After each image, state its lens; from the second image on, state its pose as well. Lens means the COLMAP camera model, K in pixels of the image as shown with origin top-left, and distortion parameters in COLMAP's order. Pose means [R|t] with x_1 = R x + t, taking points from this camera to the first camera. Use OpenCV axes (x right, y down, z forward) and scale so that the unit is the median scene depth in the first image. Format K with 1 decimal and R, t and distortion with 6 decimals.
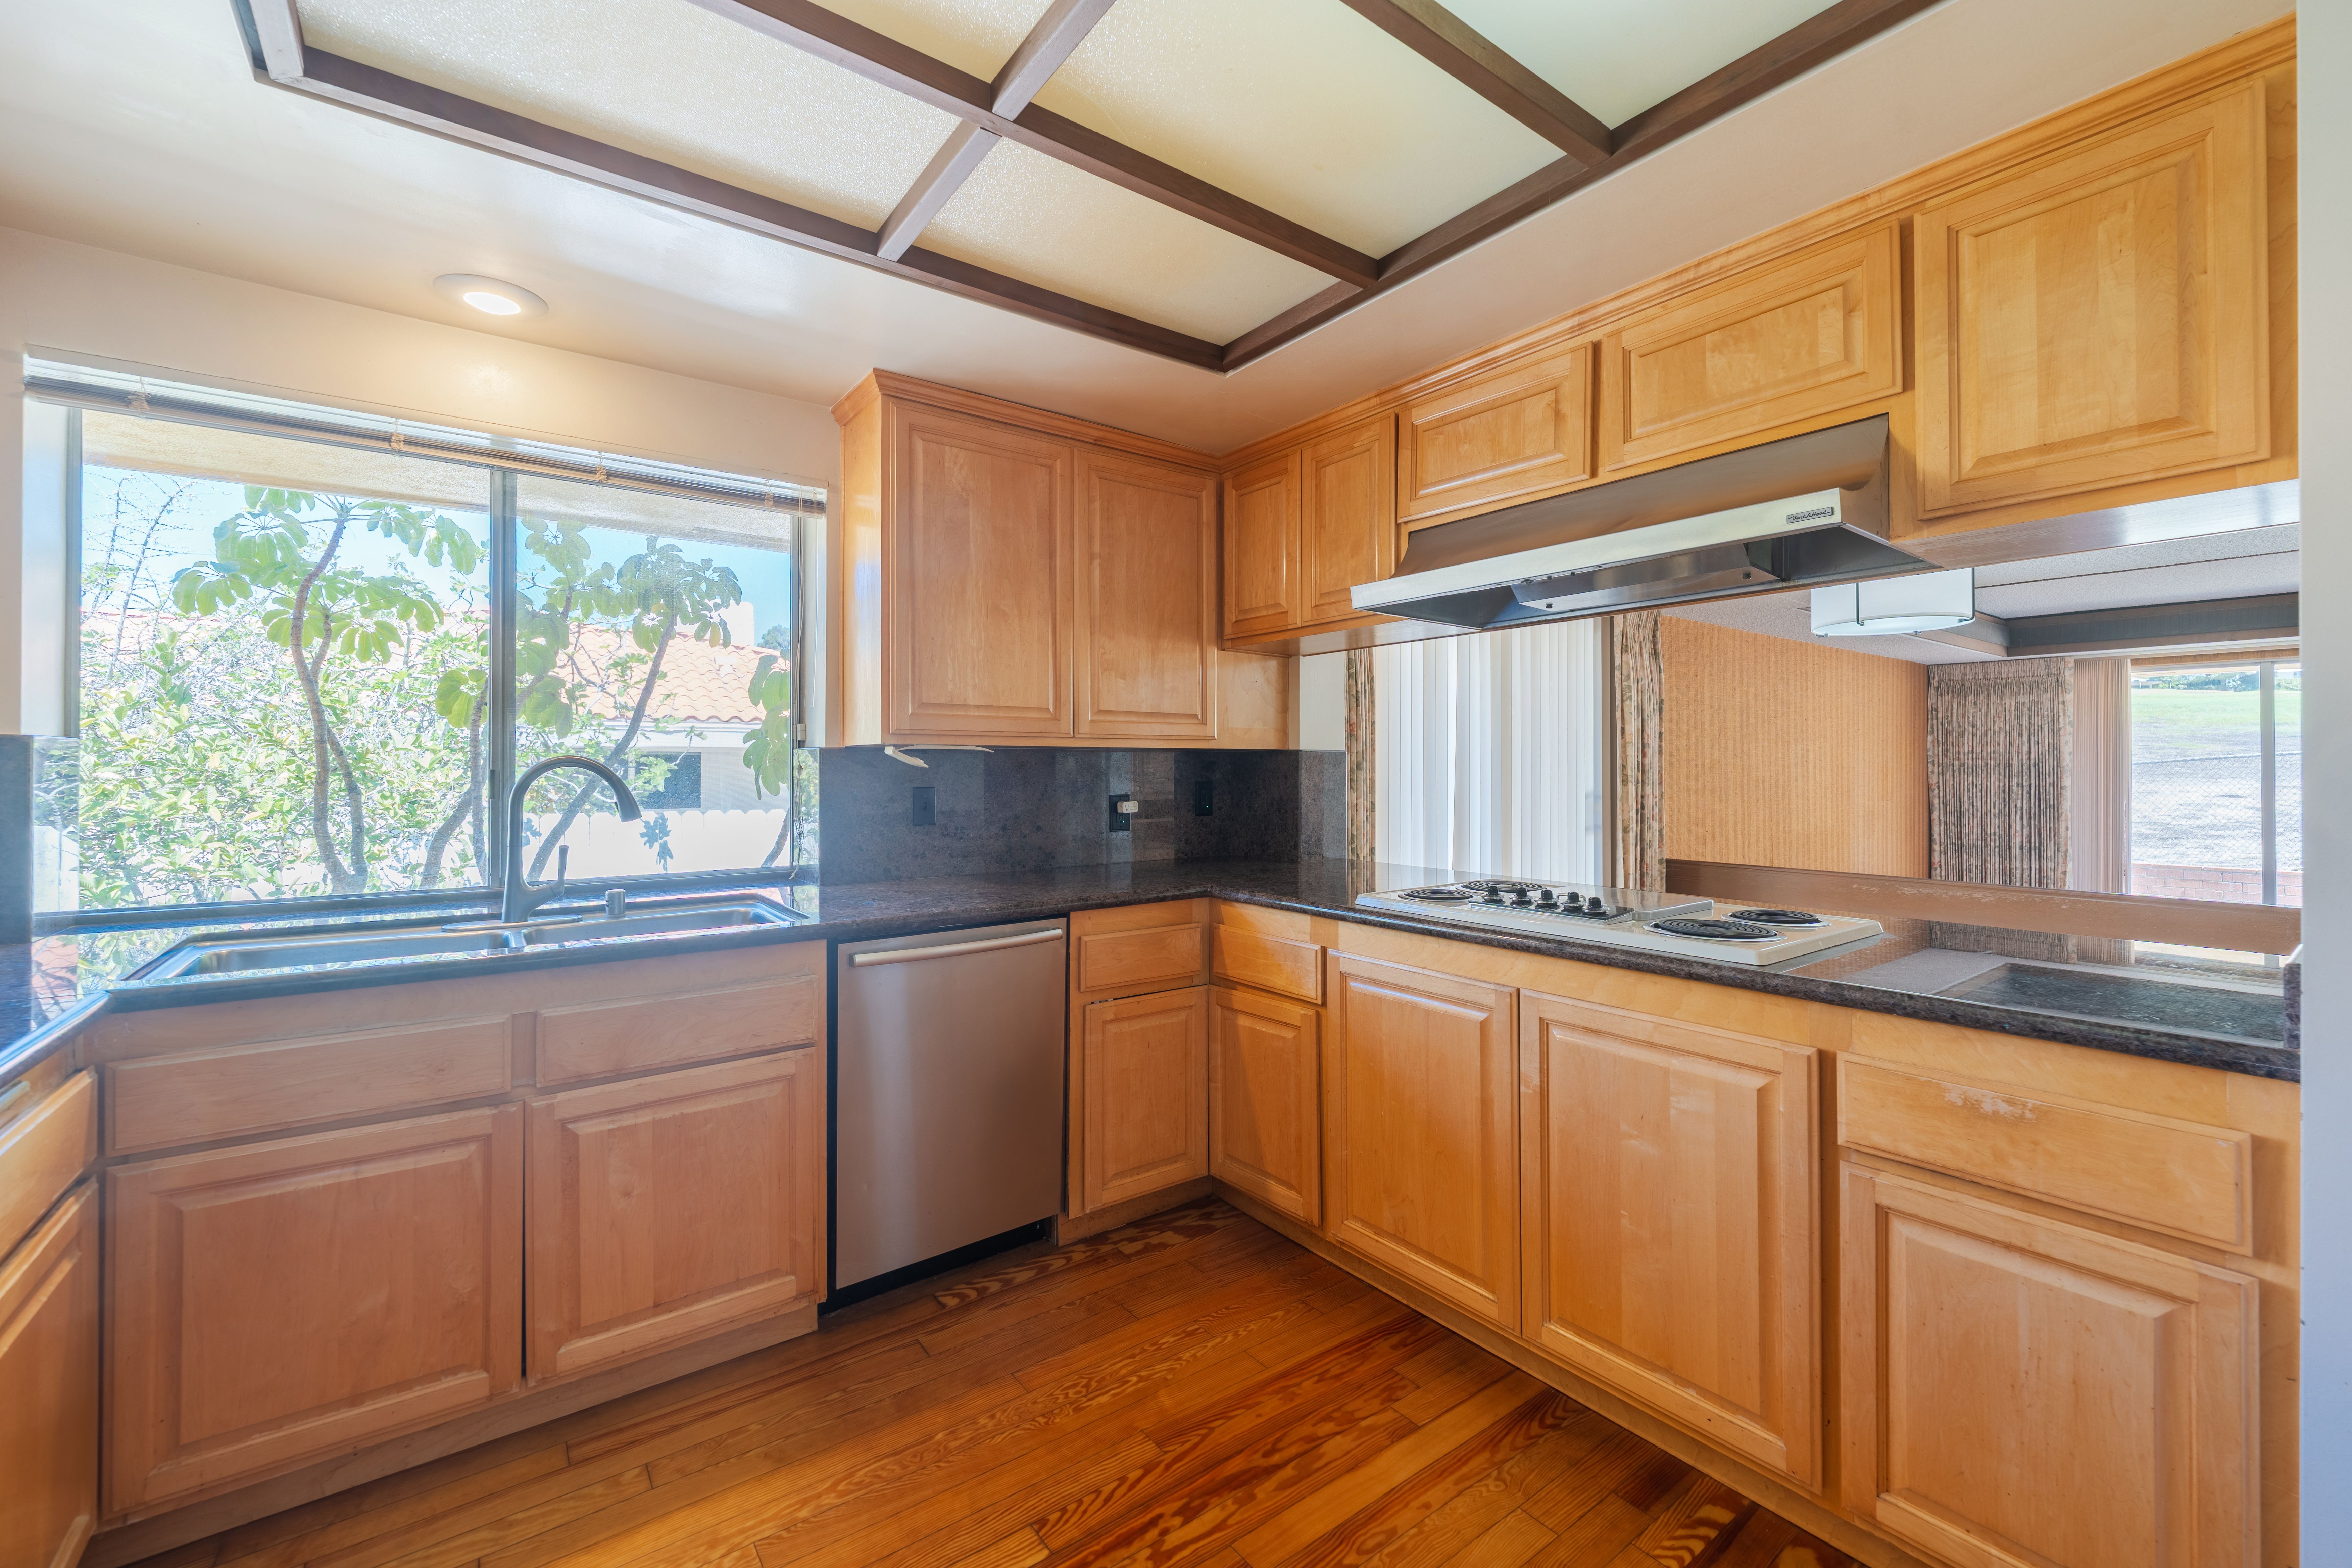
lens RADIAL K [[949.7, 0, 1161.4], [0, 949.7, 766.1], [0, 0, 1]] dist [0.000677, -0.000982]
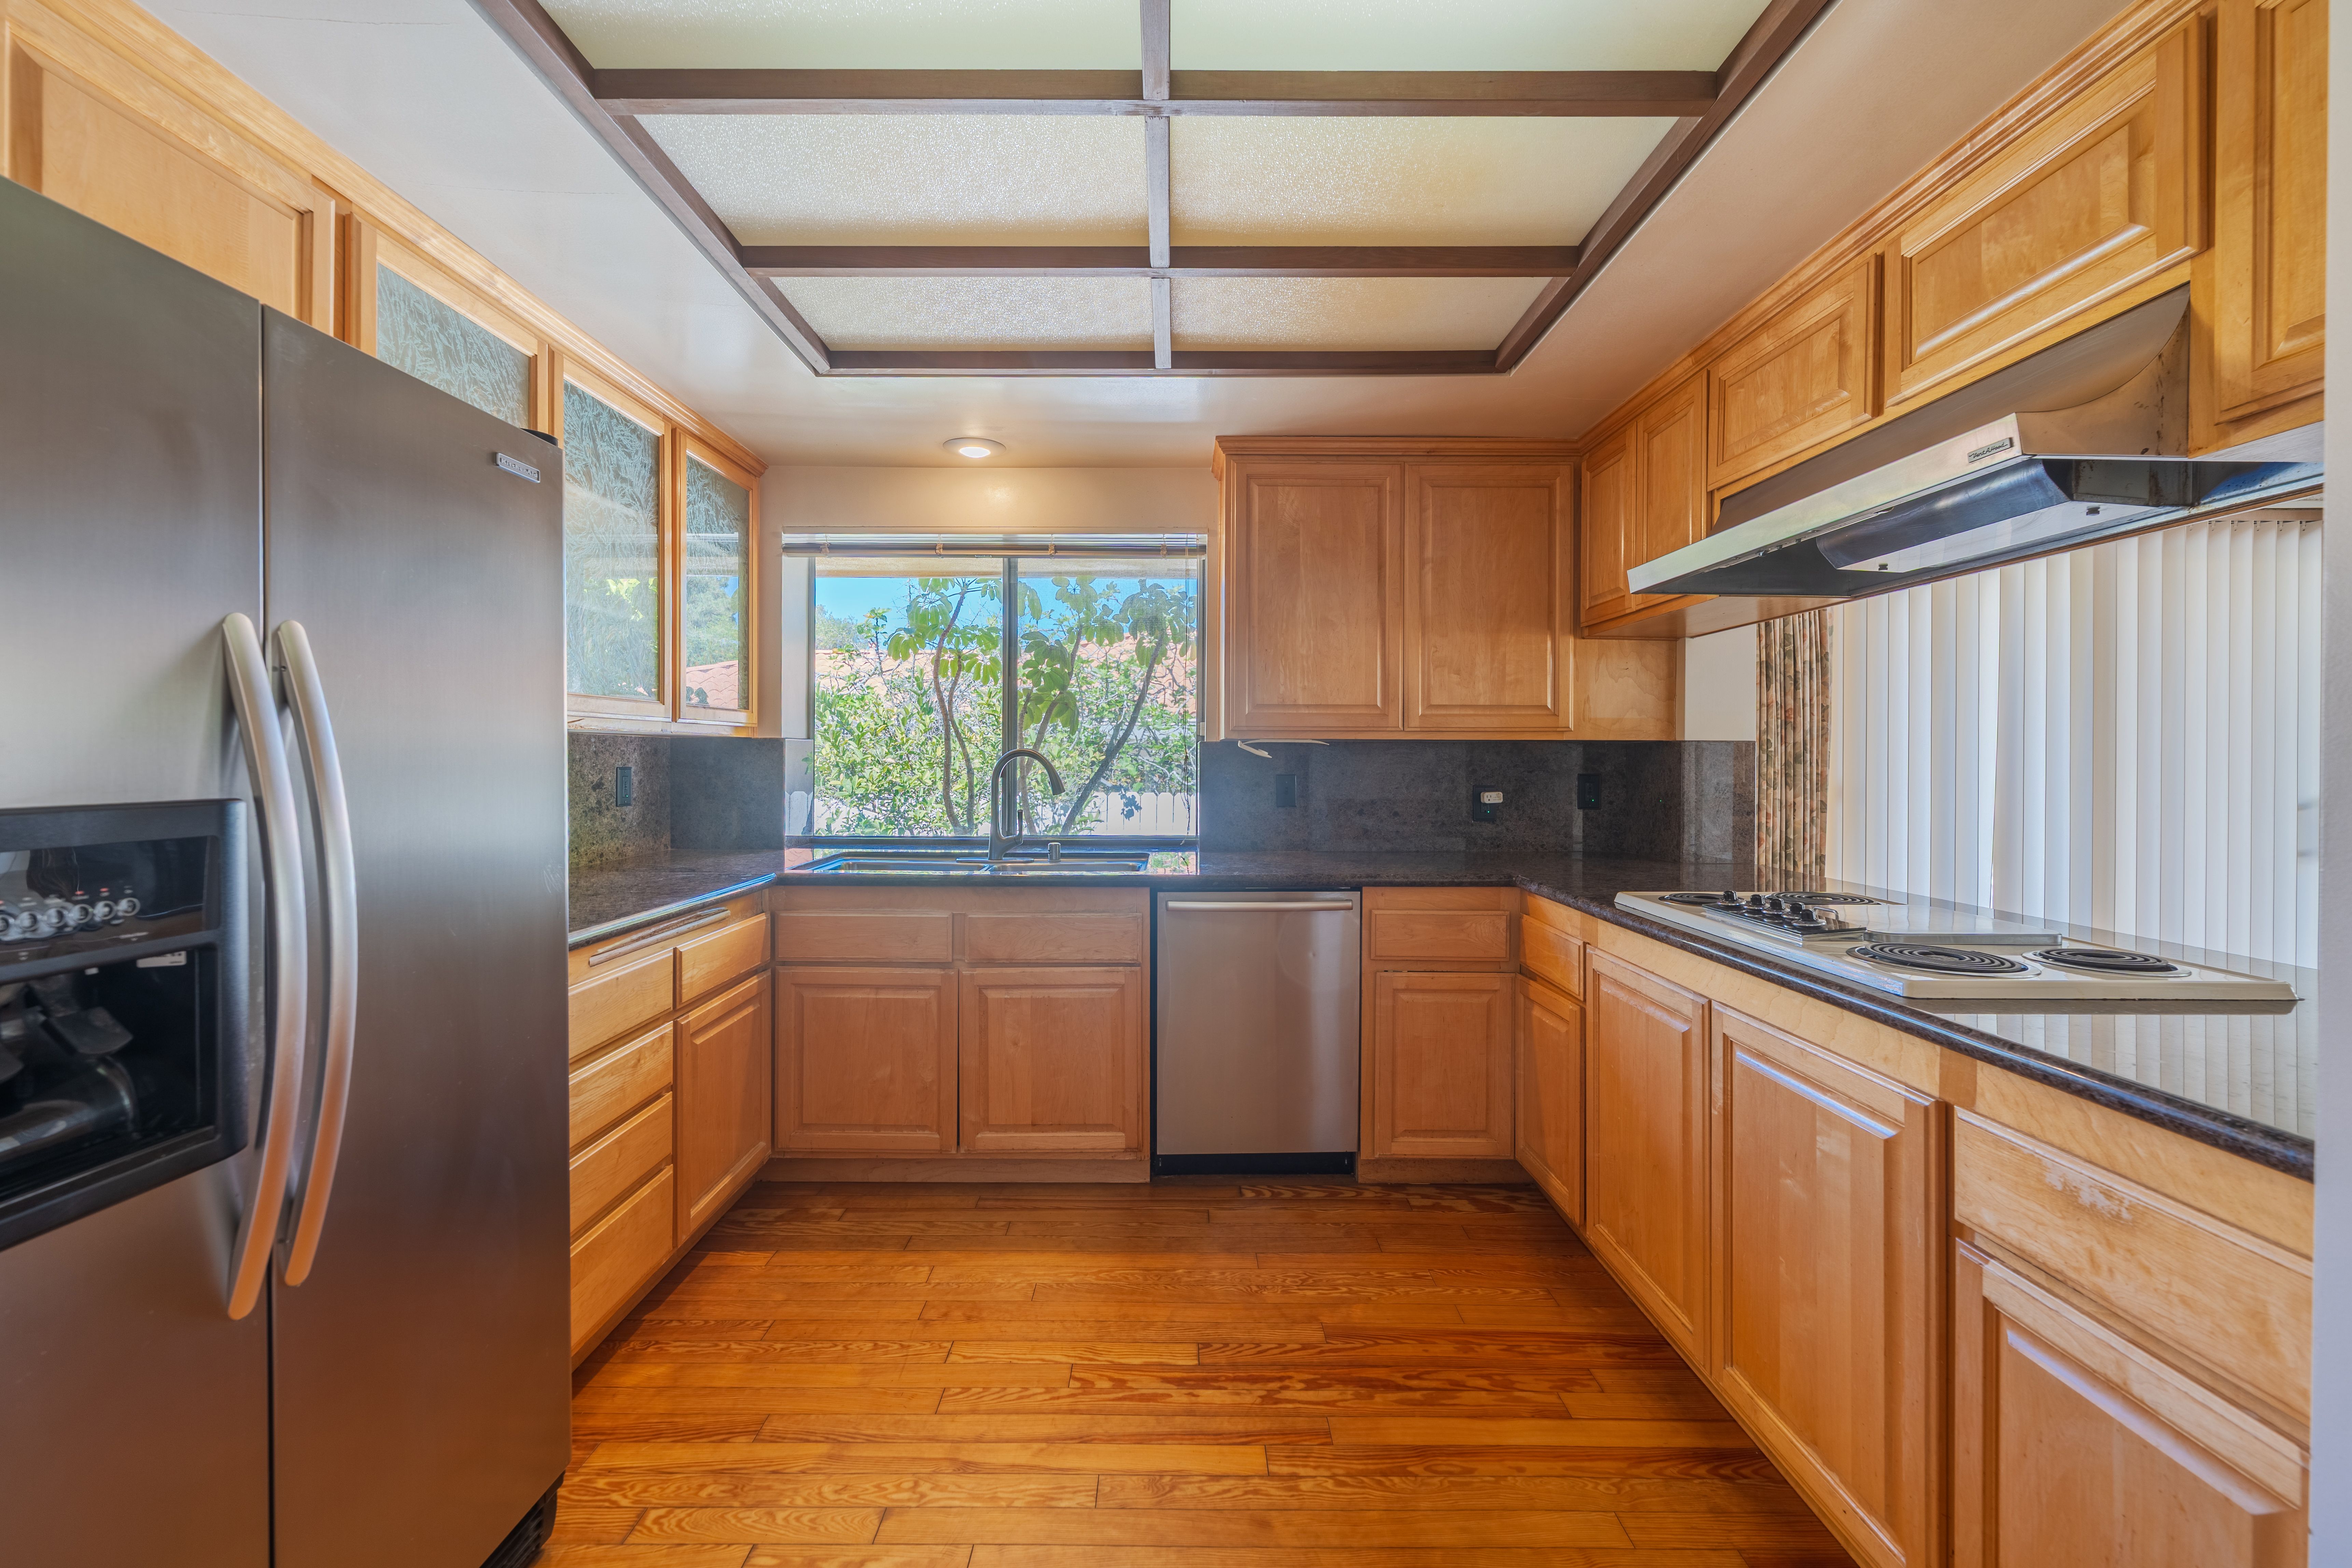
lens RADIAL K [[949.7, 0, 1173.6], [0, 949.7, 765.9], [0, 0, 1]] dist [0.000677, -0.000982]
pose [[0.808345, 0.009853, -0.588627, 0.450171], [-0.004111, 0.999930, 0.011093, -0.001390], [0.588695, -0.006547, 0.808329, -0.046179]]
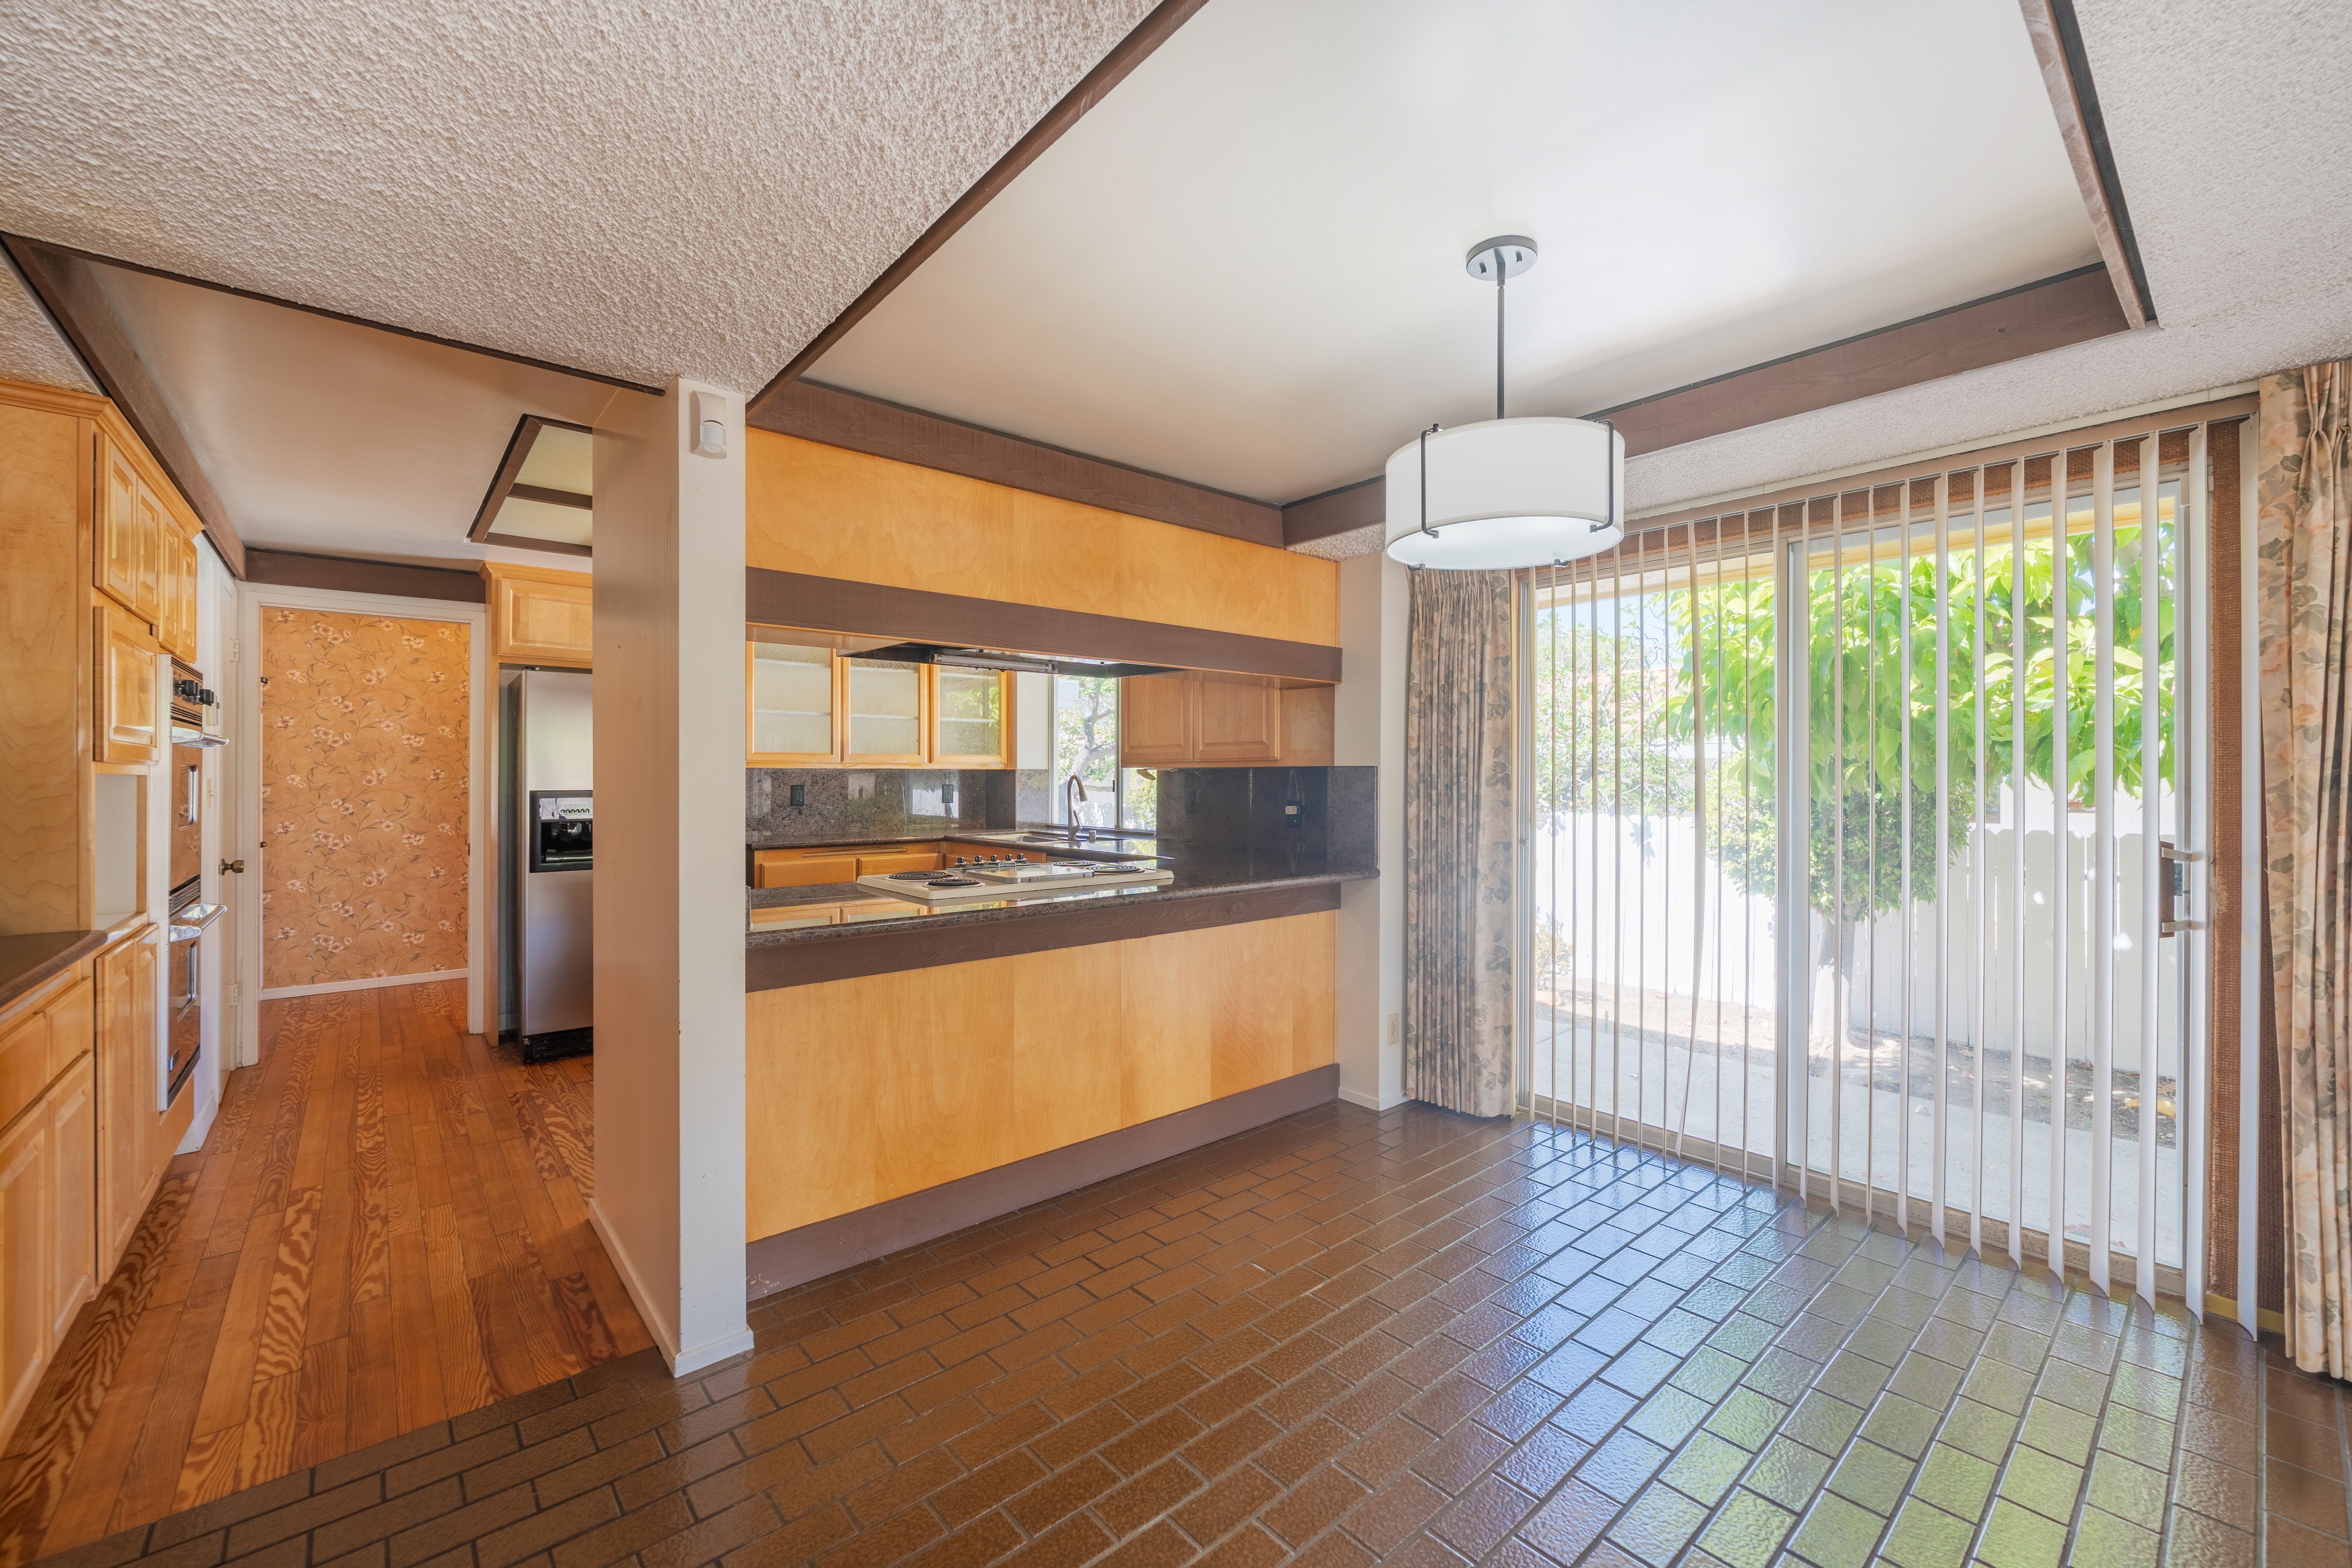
lens RADIAL K [[949.7, 0, 1181.3], [0, 949.7, 780.4], [0, 0, 1]] dist [0.000677, -0.000982]
pose [[0.085480, 0.005897, -0.996322, 1.997630], [-0.000652, 0.999983, 0.005863, -0.009764], [0.996340, 0.000148, 0.085482, 1.128290]]
